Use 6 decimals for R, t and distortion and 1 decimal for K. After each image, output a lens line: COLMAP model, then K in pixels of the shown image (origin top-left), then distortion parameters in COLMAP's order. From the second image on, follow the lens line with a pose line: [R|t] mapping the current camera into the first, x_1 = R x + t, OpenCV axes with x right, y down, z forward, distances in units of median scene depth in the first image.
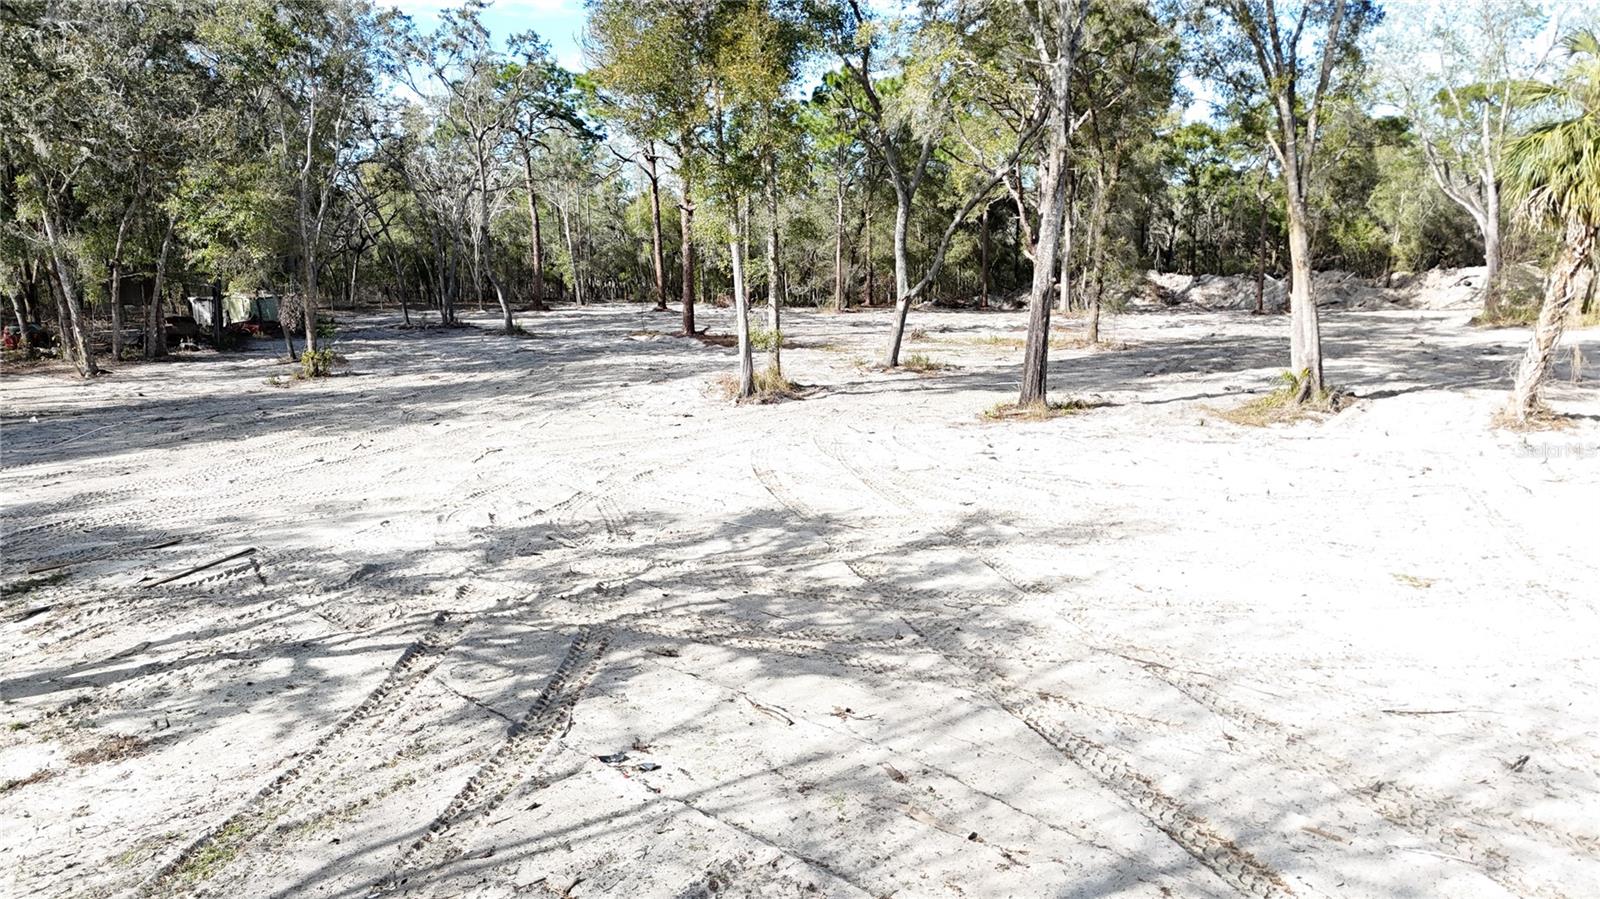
lens RADIAL K [[1181.1, 0, 796.0], [0, 1181.1, 447.1], [0, 0, 1]] dist [0.074852, -0.072562]
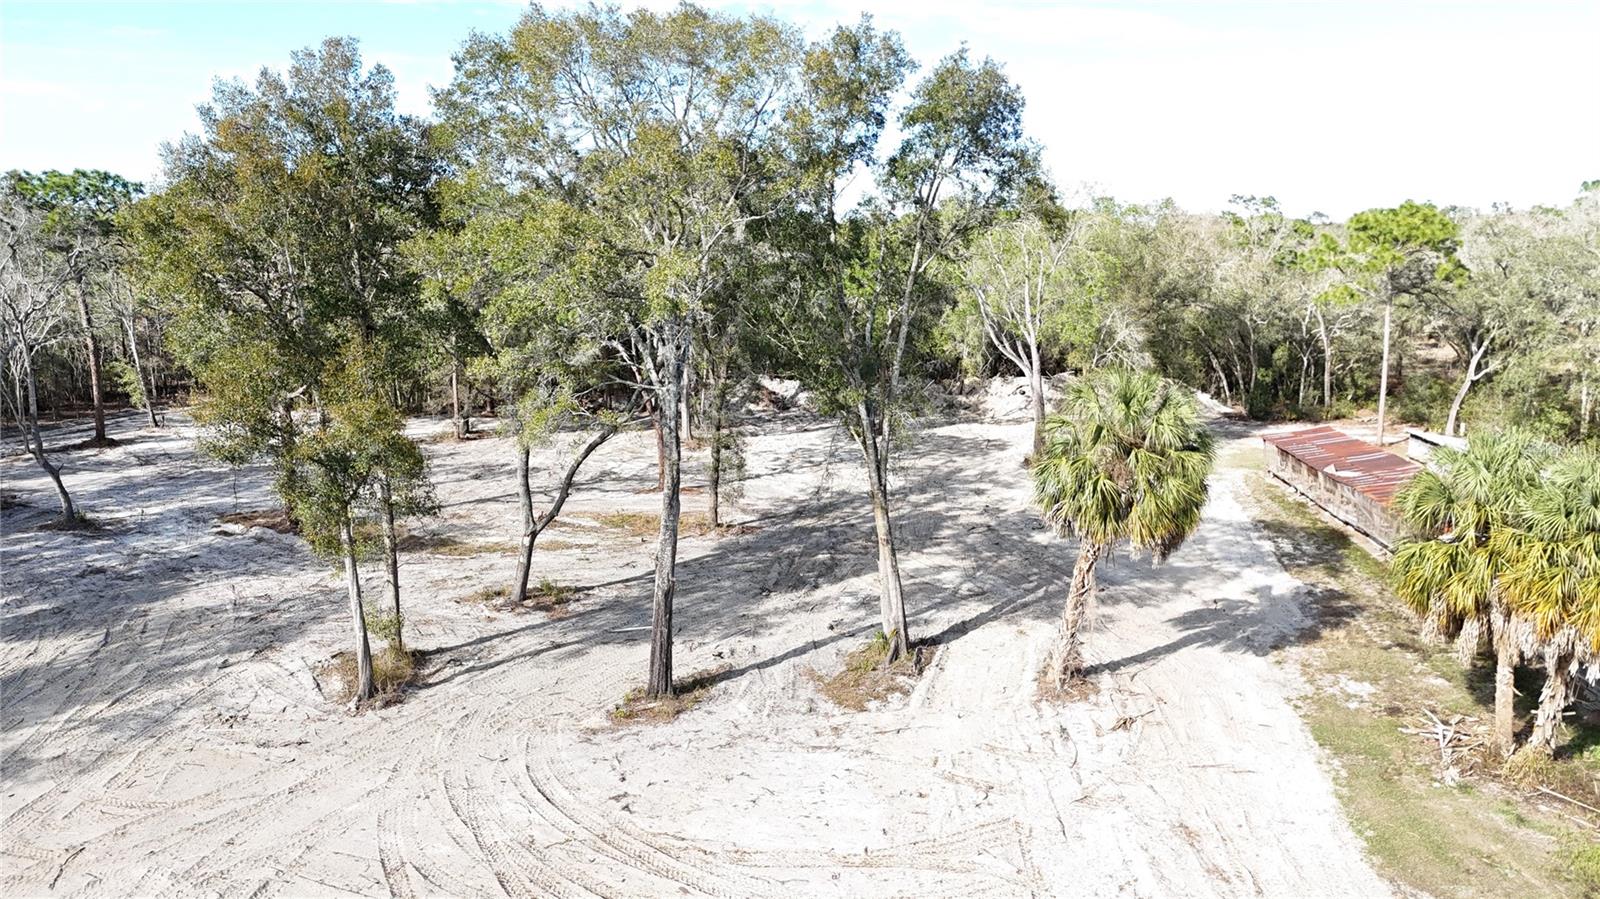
lens RADIAL K [[1181.1, 0, 808.8], [0, 1181.1, 443.6], [0, 0, 1]] dist [0.074852, -0.072562]
pose [[0.947759, -0.050364, 0.314987, 0.002926], [0.051530, 0.998661, 0.004630, -0.235731], [-0.314799, 0.011843, 0.949085, -0.044812]]
